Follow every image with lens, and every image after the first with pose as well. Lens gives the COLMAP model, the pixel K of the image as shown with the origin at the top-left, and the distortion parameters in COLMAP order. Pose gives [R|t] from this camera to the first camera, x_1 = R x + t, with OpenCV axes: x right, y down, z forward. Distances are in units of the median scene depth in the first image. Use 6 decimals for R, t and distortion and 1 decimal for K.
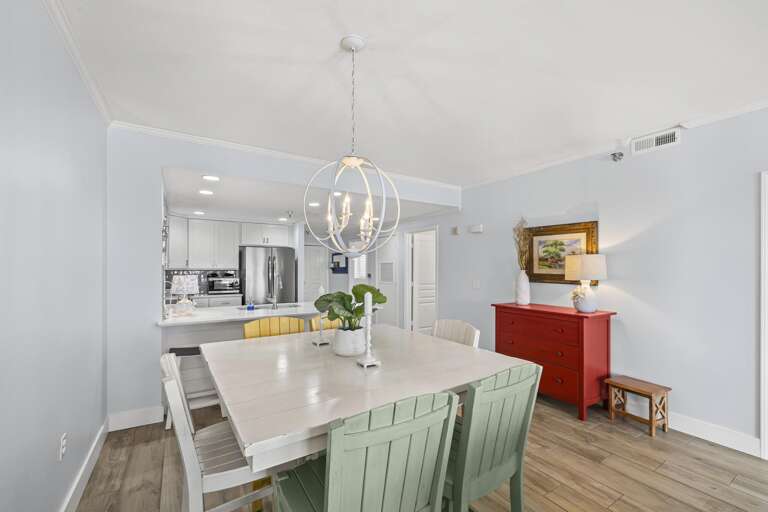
lens RADIAL K [[320.0, 0, 382.6], [0, 320.0, 265.9], [0, 0, 1]] dist [0.002147, 0.000008]
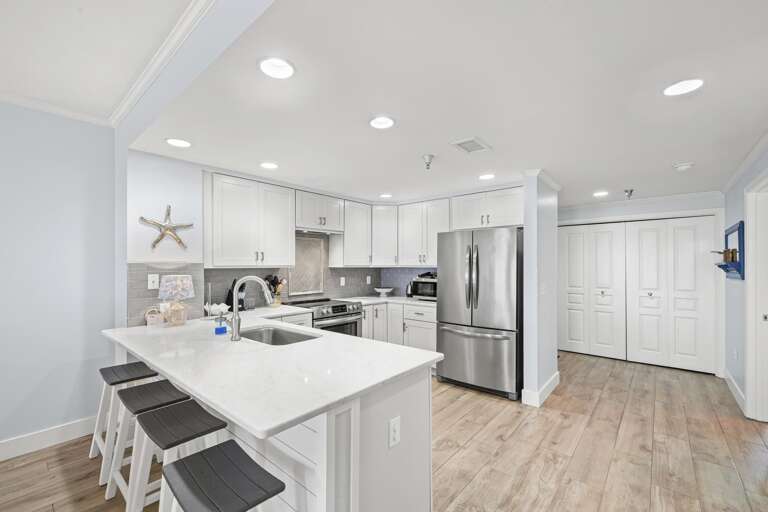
lens RADIAL K [[320.0, 0, 382.6], [0, 320.0, 265.9], [0, 0, 1]] dist [0.002147, 0.000008]
pose [[0.295806, 0.003212, -0.955243, 0.158406], [0.005560, 0.999972, 0.005084, 0.003814], [0.955232, -0.006815, 0.295780, 0.655816]]
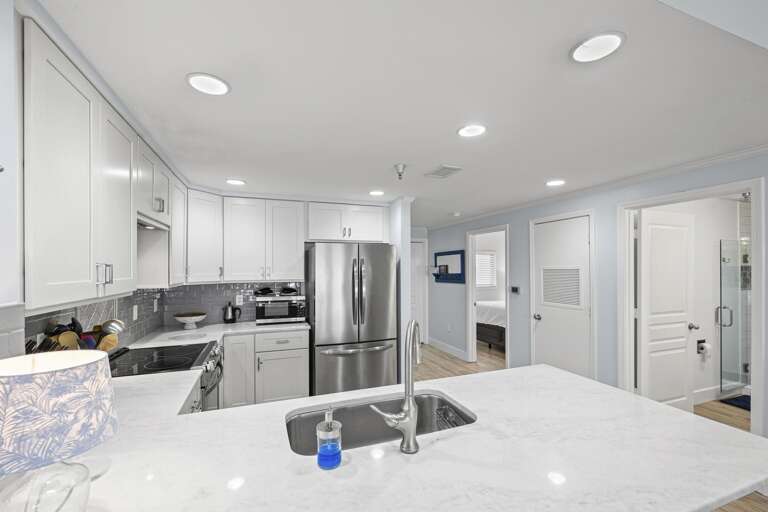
lens RADIAL K [[328.3, 0, 384.1], [0, 328.3, 267.2], [0, 0, 1]] dist [-0.001335, -0.000061]
pose [[0.979564, -0.003921, -0.201094, -0.180918], [0.004737, 0.999982, 0.003575, -0.016667], [0.201076, -0.004455, 0.979565, 0.431289]]
